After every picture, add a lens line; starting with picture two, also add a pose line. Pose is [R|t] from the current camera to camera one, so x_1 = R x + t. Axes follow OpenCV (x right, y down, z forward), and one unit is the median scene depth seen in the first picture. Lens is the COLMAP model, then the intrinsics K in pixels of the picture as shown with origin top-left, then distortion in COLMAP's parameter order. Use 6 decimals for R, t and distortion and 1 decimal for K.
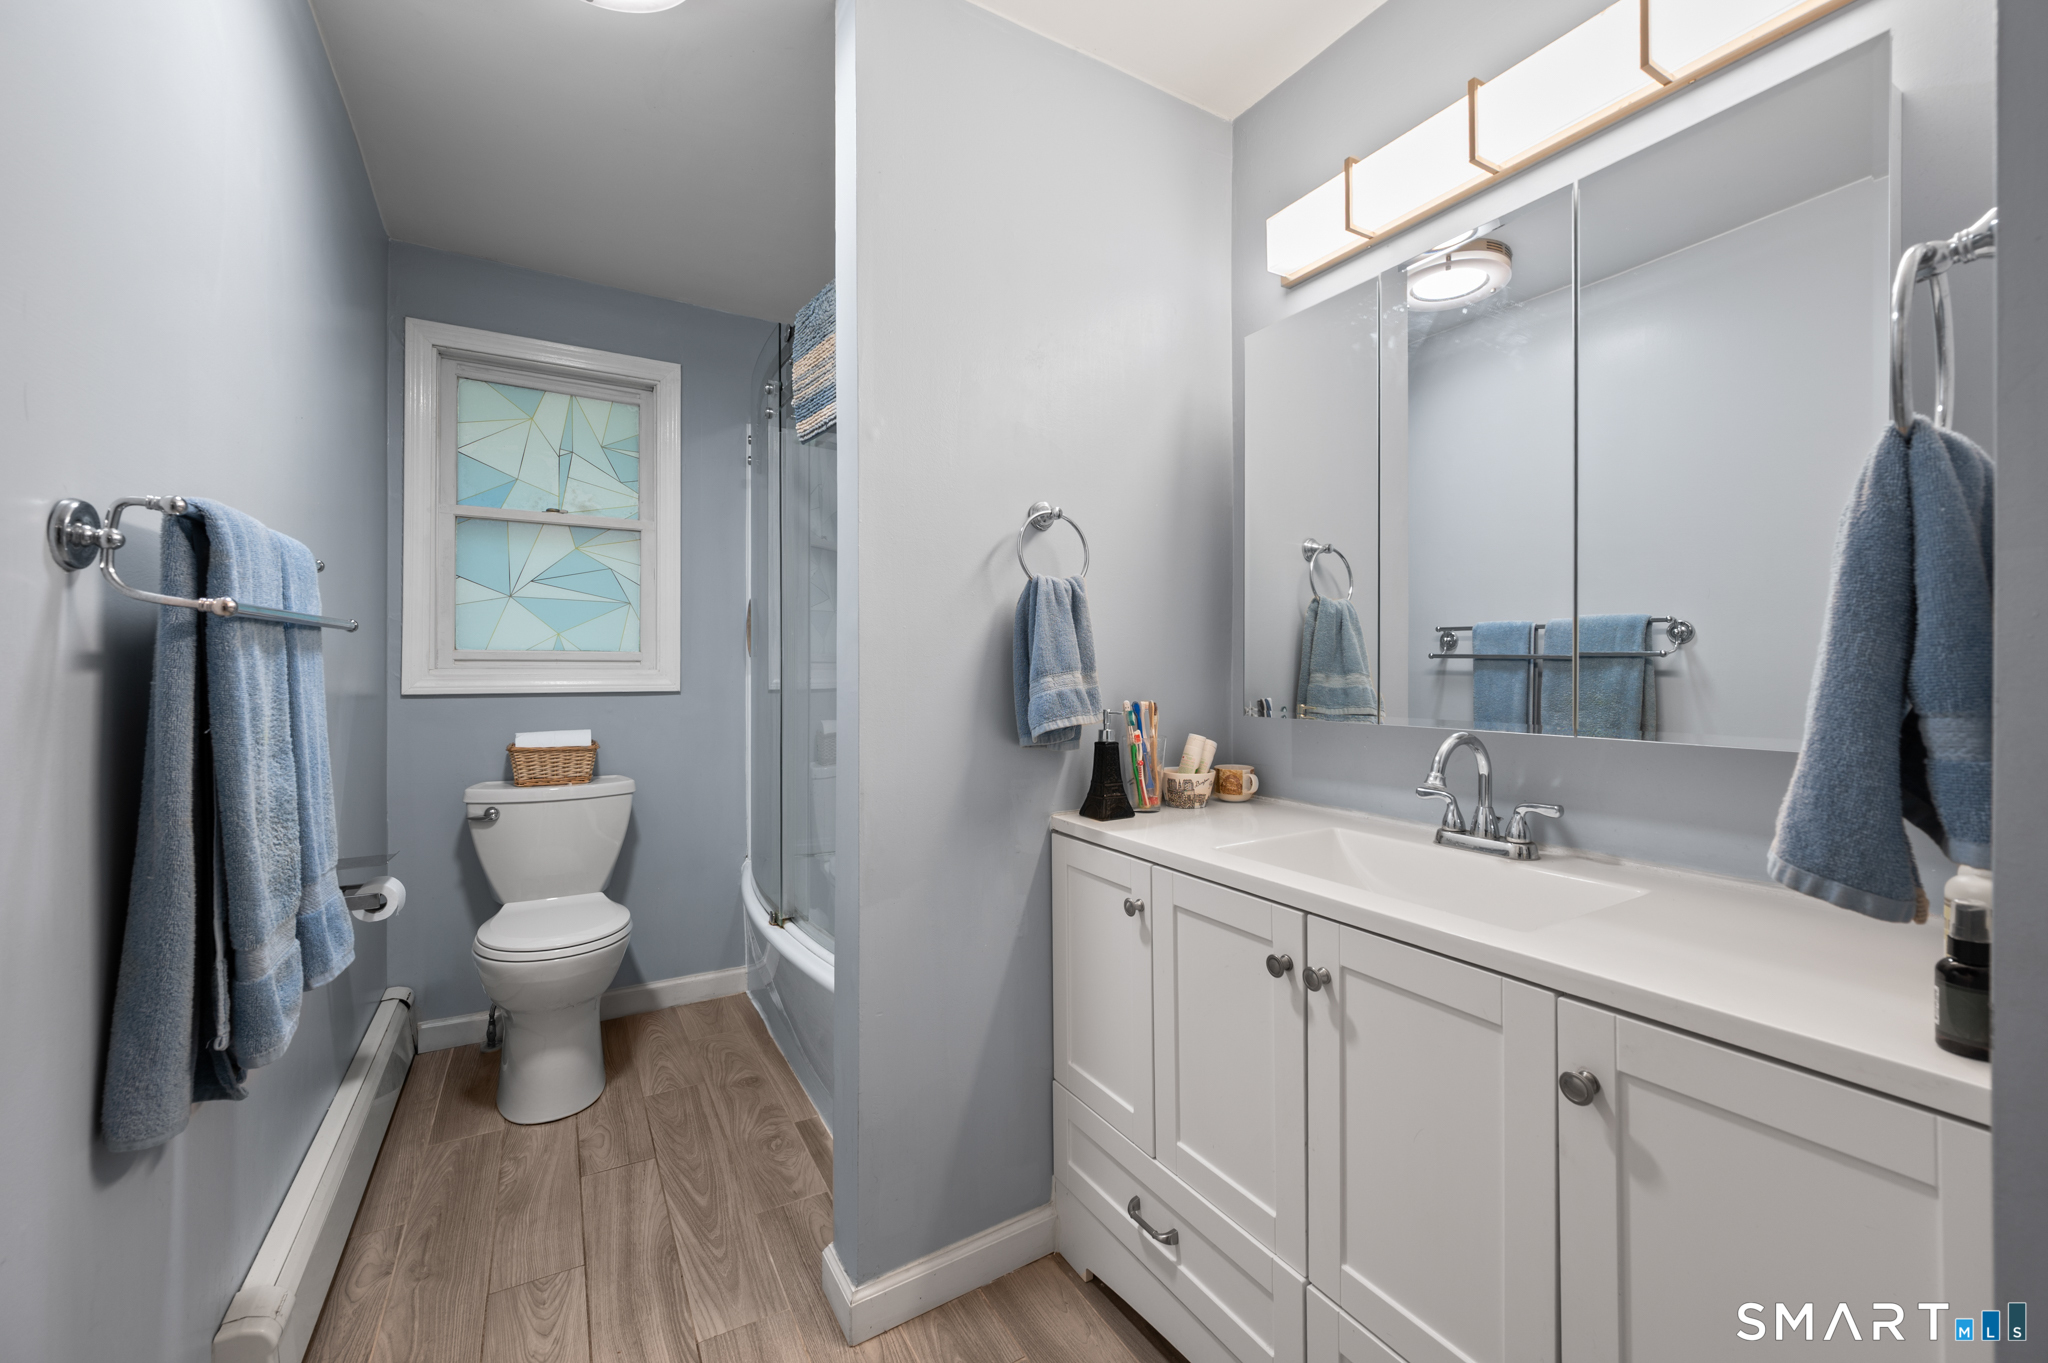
lens RADIAL K [[810.1, 0, 1031.5], [0, 810.1, 665.6], [0, 0, 1]] dist [0.000402, -0.000008]
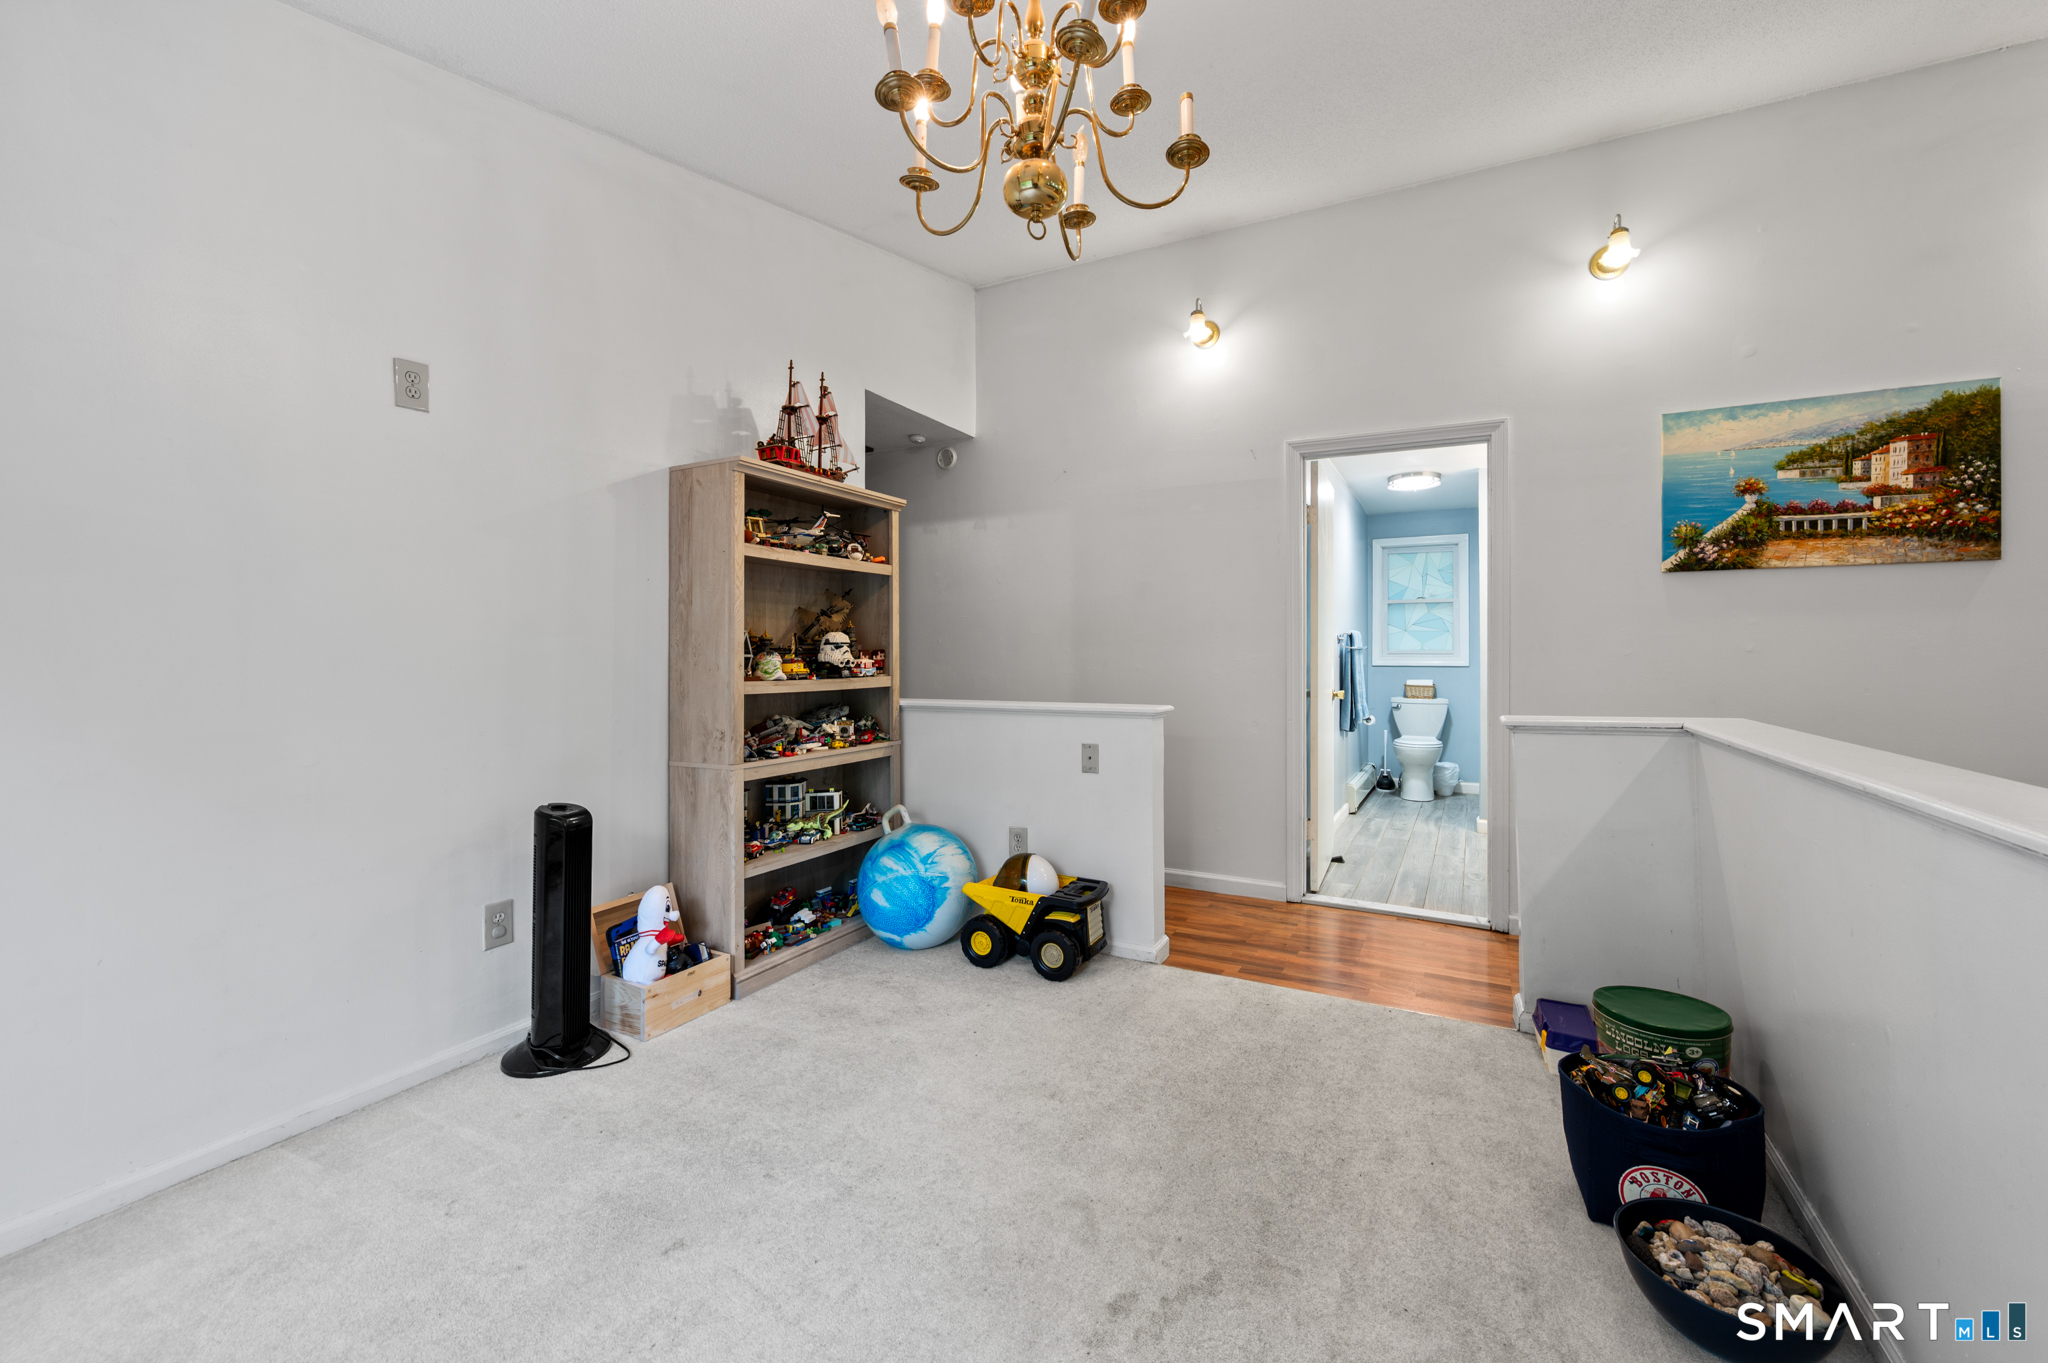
lens RADIAL K [[817.7, 0, 1034.4], [0, 817.7, 643.2], [0, 0, 1]] dist [-0.000936, -0.000197]
pose [[0.508674, -0.010299, -0.860897, 1.726773], [0.000645, 0.999933, -0.011582, -0.018032], [0.860959, 0.005336, 0.508647, -2.339546]]
